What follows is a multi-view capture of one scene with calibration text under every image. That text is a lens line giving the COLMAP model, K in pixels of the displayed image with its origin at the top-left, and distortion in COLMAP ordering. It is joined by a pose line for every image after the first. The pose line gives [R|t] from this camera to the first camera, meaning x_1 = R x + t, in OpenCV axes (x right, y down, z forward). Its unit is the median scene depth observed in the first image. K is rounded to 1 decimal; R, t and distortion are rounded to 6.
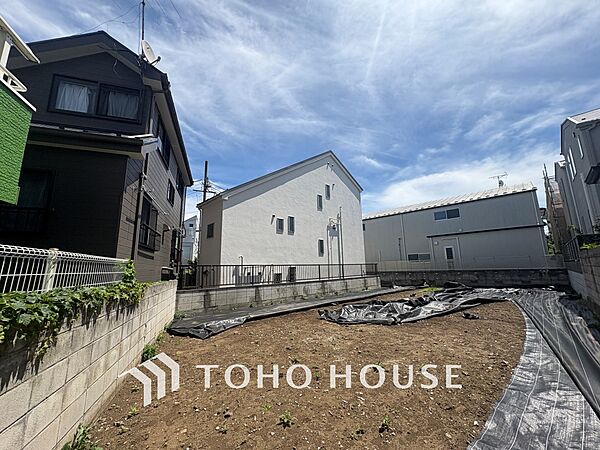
lens RADIAL K [[238.1, 0, 299.7], [0, 238.1, 224.7], [0, 0, 1]] dist [-0.001877, 0.000225]
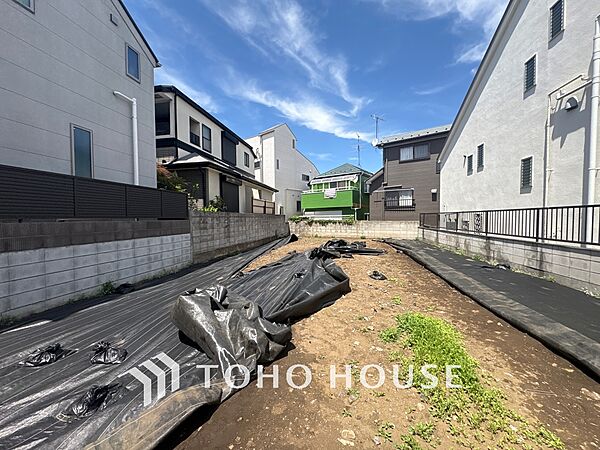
lens RADIAL K [[238.1, 0, 299.7], [0, 238.1, 224.7], [0, 0, 1]] dist [-0.001877, 0.000225]
pose [[-0.819904, 0.050337, -0.570284, 0.749585], [0.134217, 0.985266, -0.105999, 0.184559], [0.556546, -0.163451, -0.814580, 1.111767]]
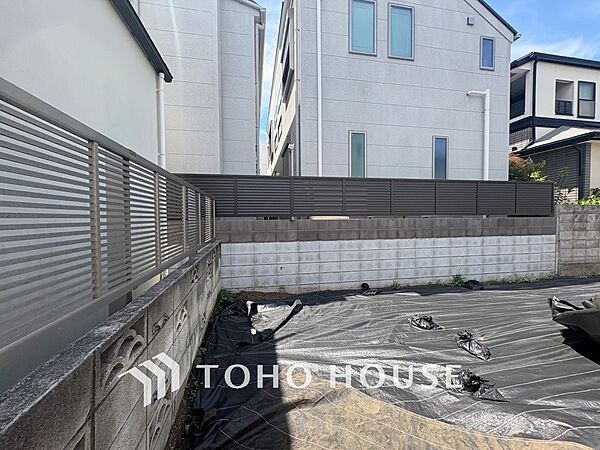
lens RADIAL K [[238.8, 0, 300.1], [0, 238.8, 223.9], [0, 0, 1]] dist [0.000584, -0.000052]
pose [[-0.825175, 0.014453, 0.564692, 0.776513], [-0.075269, 0.987945, -0.135275, 0.183478], [-0.559840, -0.154129, -0.814140, 1.114455]]
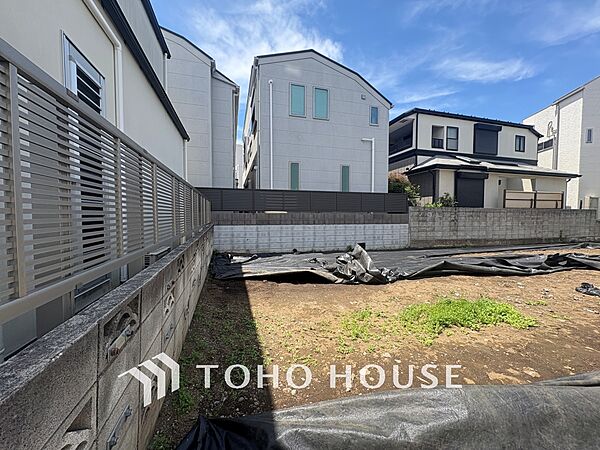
lens RADIAL K [[239.3, 0, 299.8], [0, 239.3, 223.2], [0, 0, 1]] dist [0.000918, -0.000039]
pose [[-0.874519, 0.002444, 0.484985, 0.584953], [-0.070791, 0.988634, -0.132631, 0.229311], [-0.479796, -0.150321, -0.864407, 1.306473]]
